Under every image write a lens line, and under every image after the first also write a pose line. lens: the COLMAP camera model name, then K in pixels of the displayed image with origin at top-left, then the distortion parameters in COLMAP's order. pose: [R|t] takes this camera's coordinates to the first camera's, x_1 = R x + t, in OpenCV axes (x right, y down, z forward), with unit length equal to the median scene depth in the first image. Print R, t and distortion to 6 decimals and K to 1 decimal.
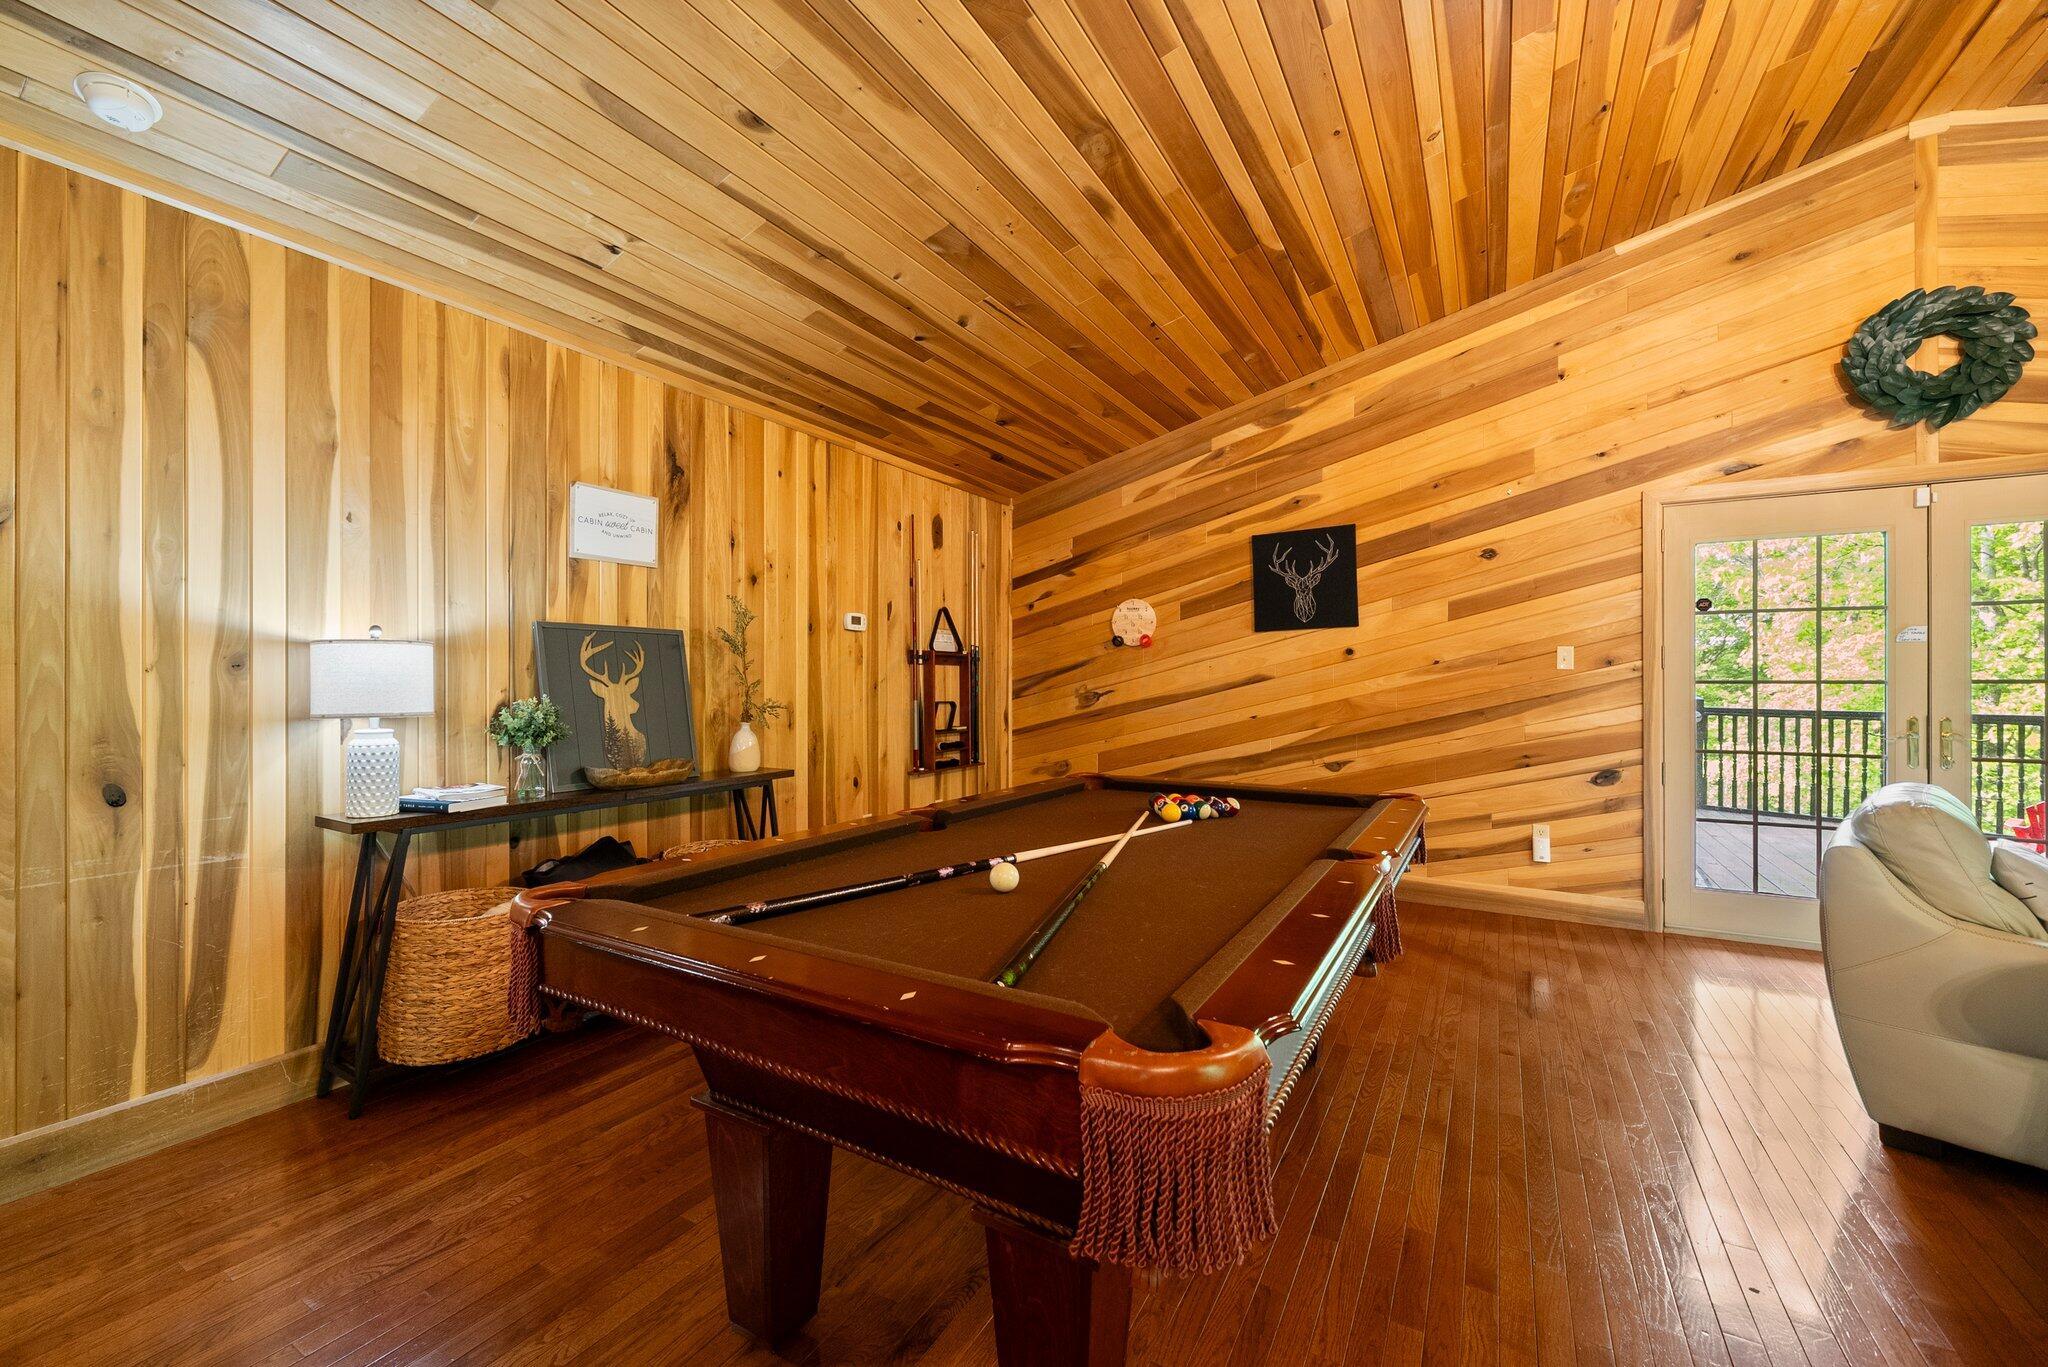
lens RADIAL K [[811.1, 0, 1017.4], [0, 811.1, 678.8], [0, 0, 1]] dist [-0.003061, 0.000611]
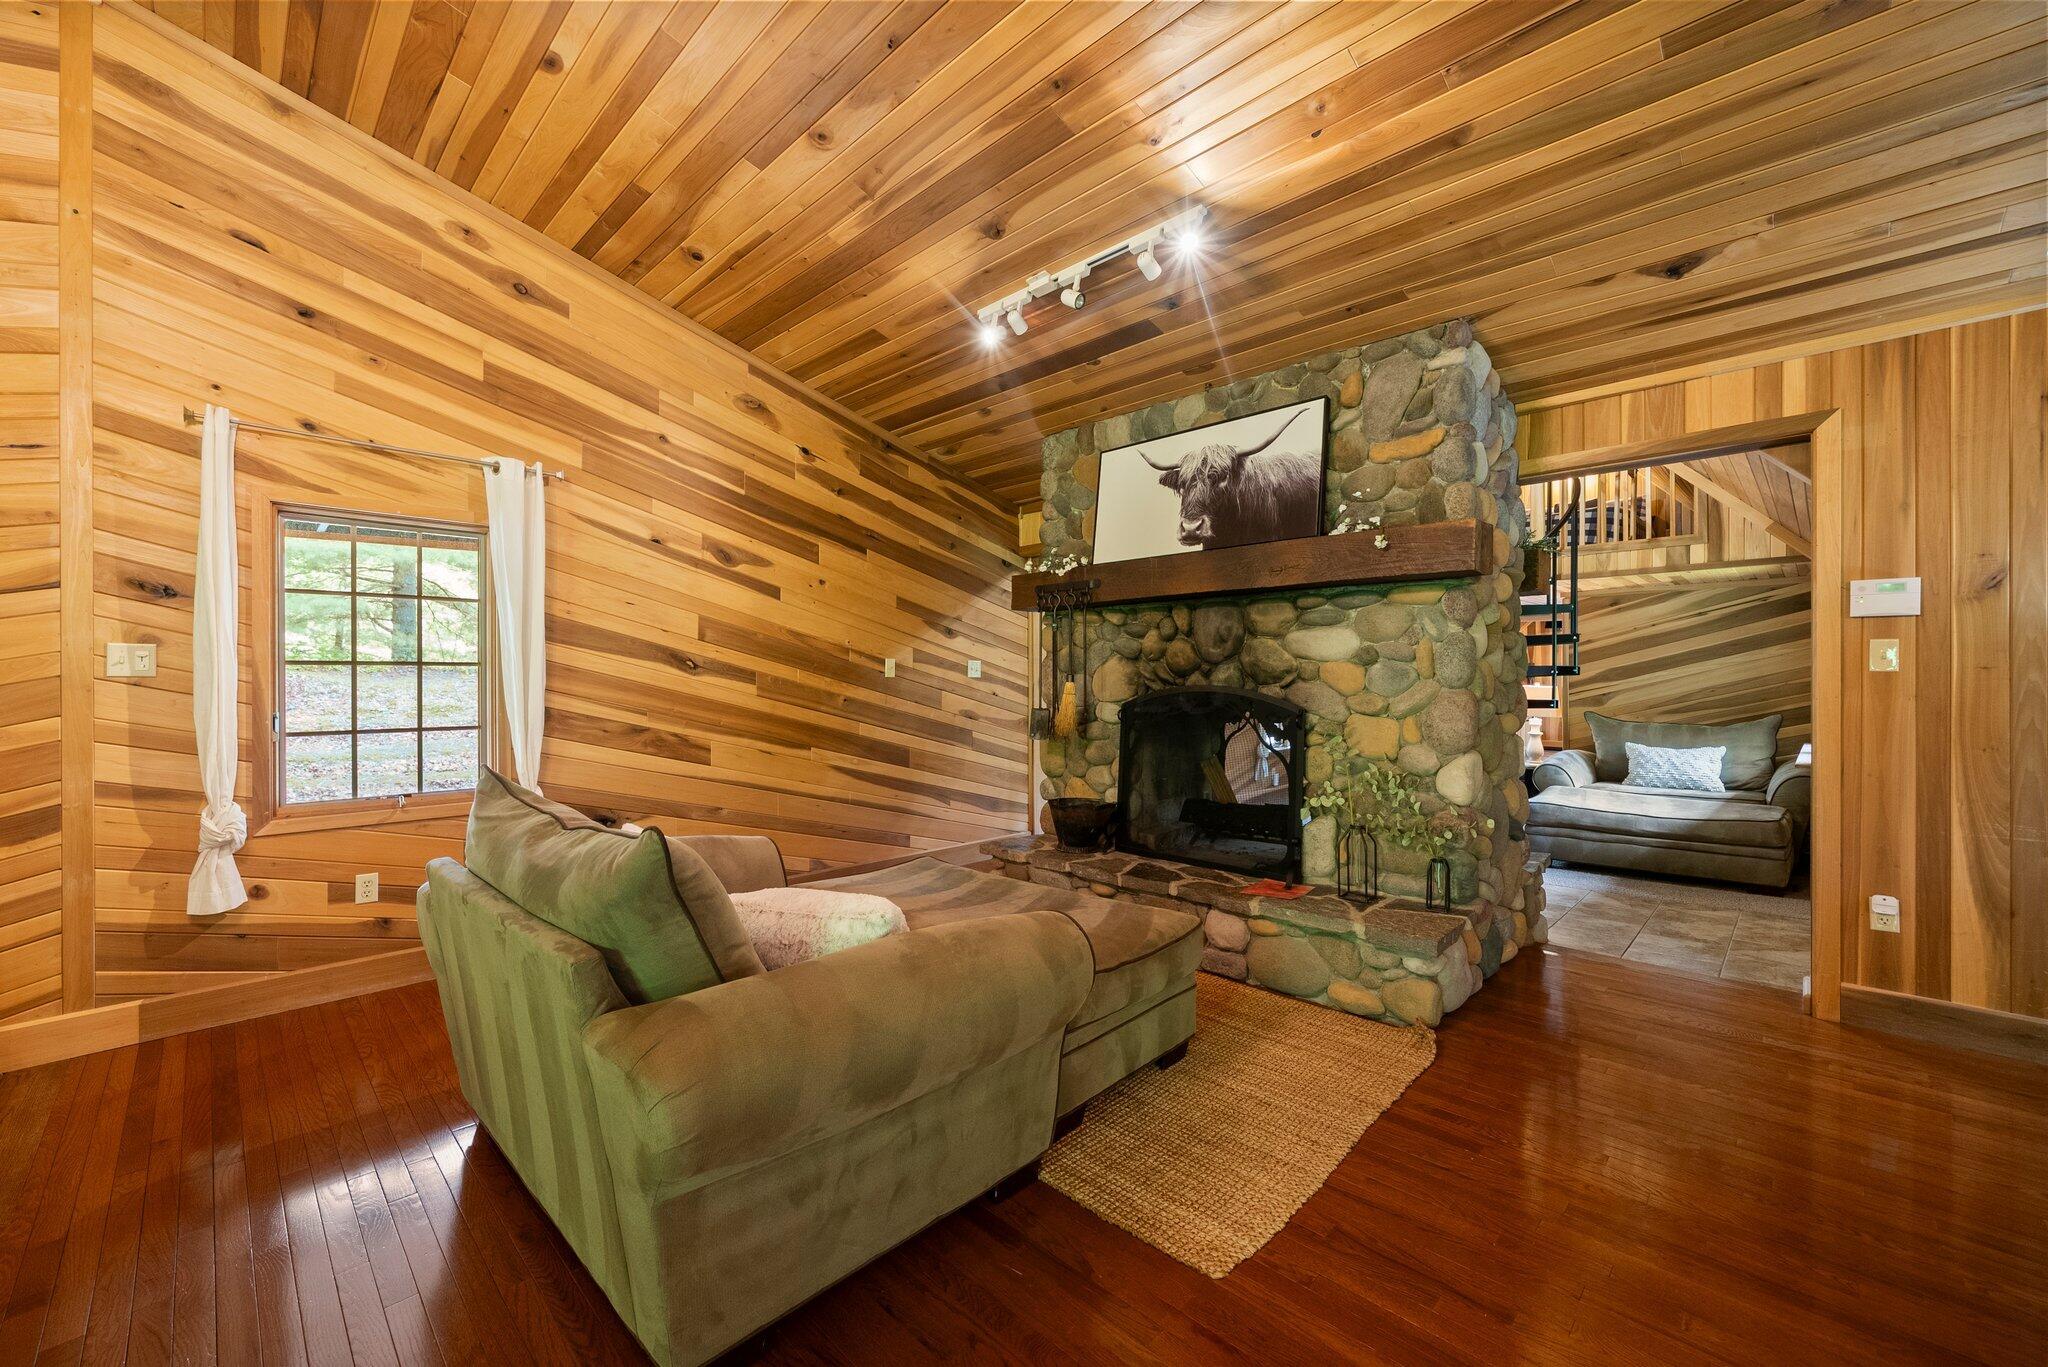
lens RADIAL K [[811.1, 0, 1014.3], [0, 811.1, 683.3], [0, 0, 1]] dist [-0.003061, 0.000611]
pose [[-0.262935, 0.005923, -0.964795, 0.272055], [0.006130, 0.999971, 0.004468, -0.013512], [0.964794, -0.004740, -0.262964, -0.143834]]
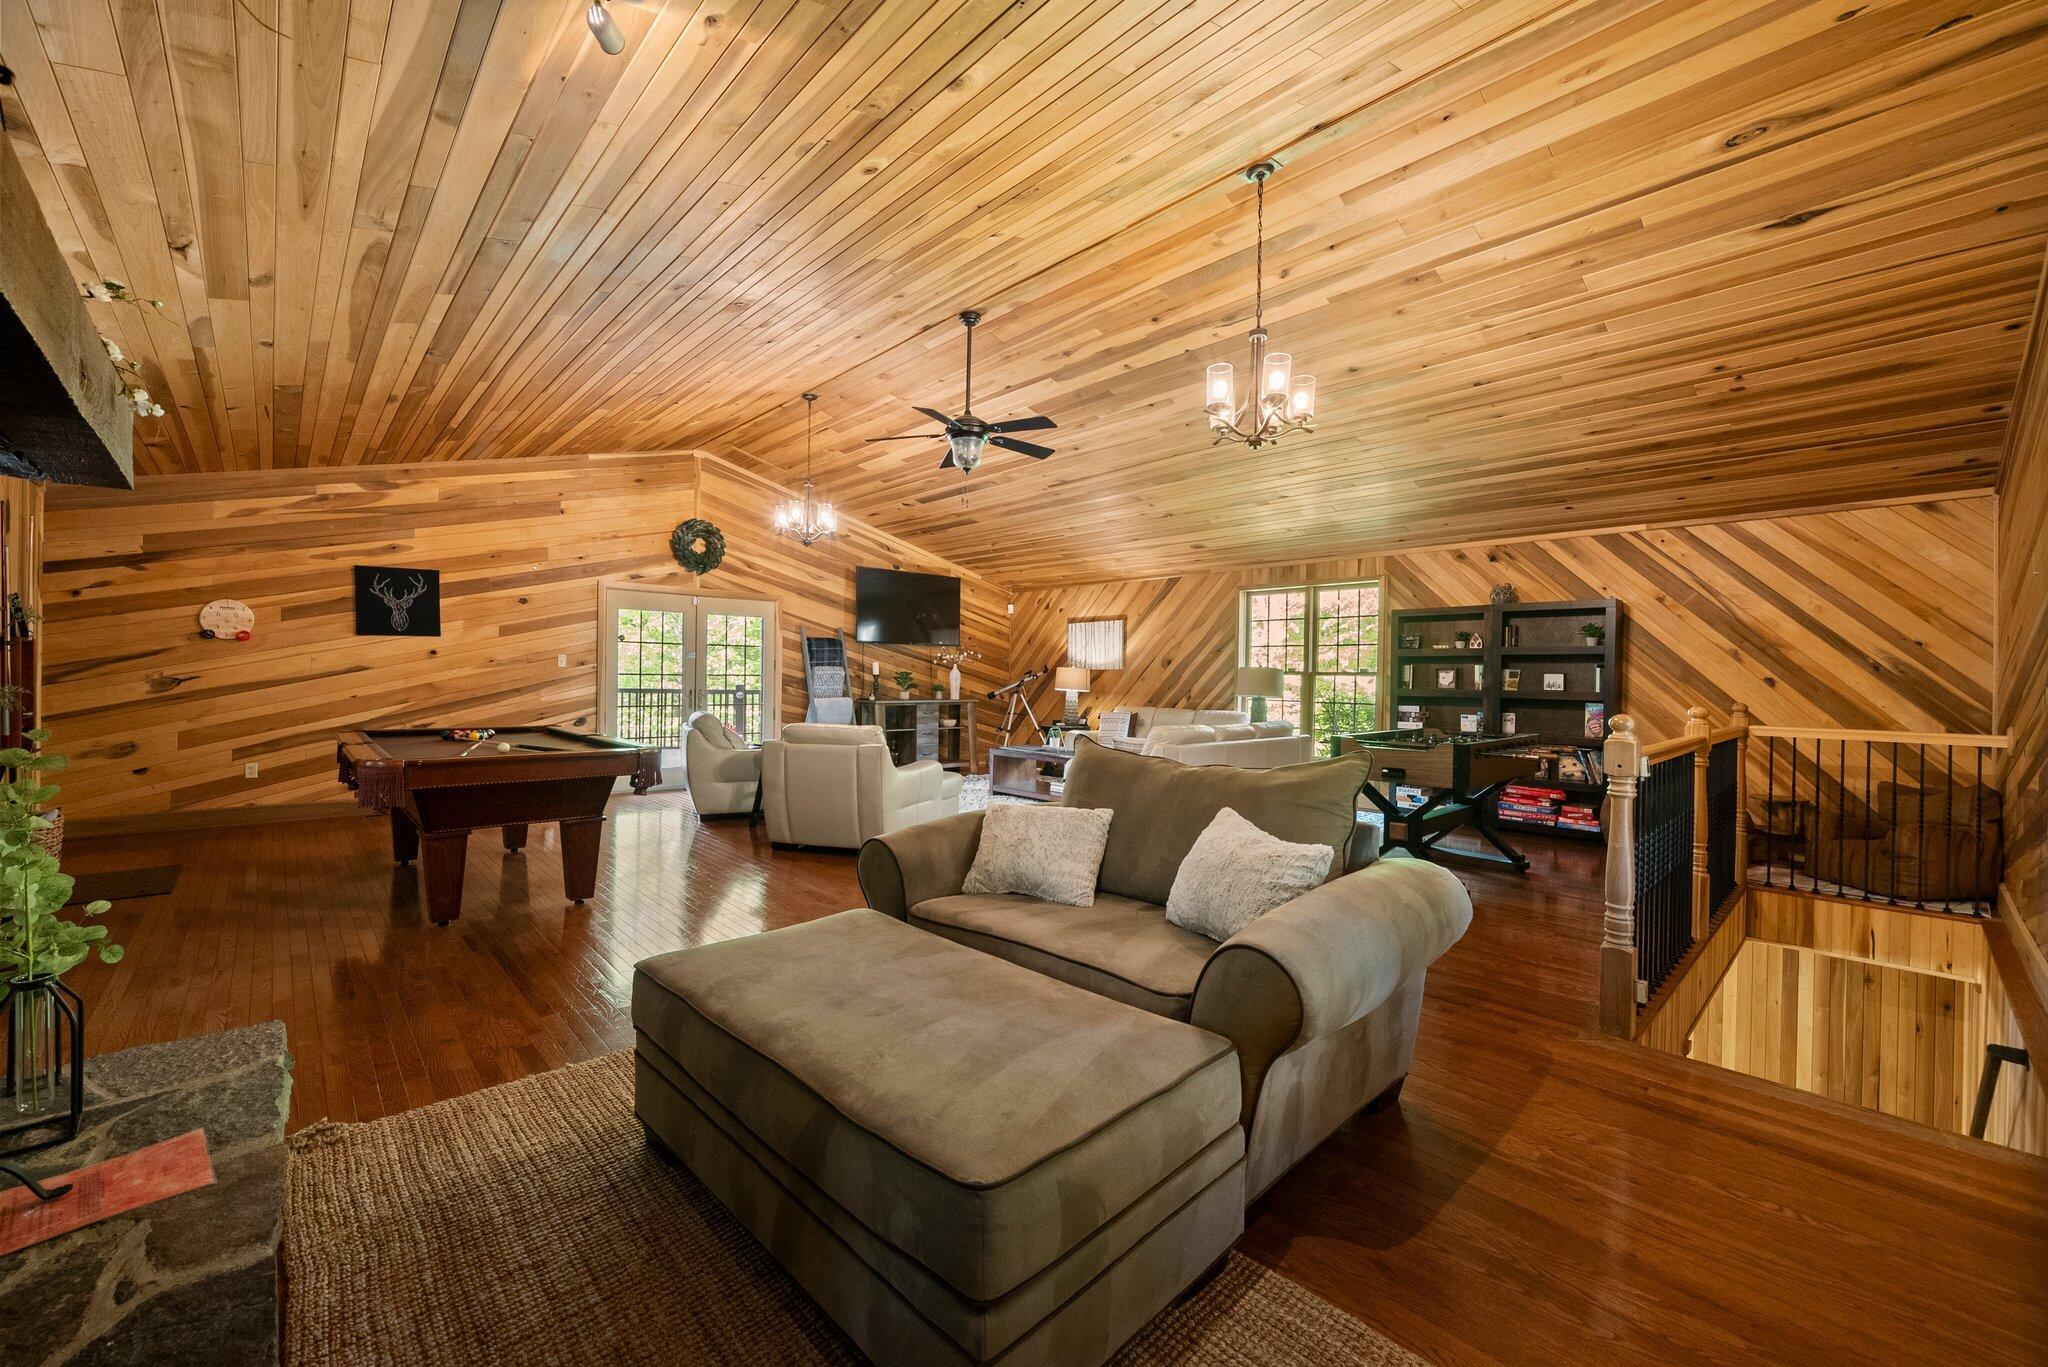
lens RADIAL K [[811.1, 0, 1006.3], [0, 811.1, 674.4], [0, 0, 1]] dist [-0.003061, 0.000611]
pose [[0.300370, 0.008638, 0.953783, -0.849956], [-0.015479, 0.999871, -0.004181, -0.002127], [-0.953697, -0.013508, 0.300466, -0.585195]]
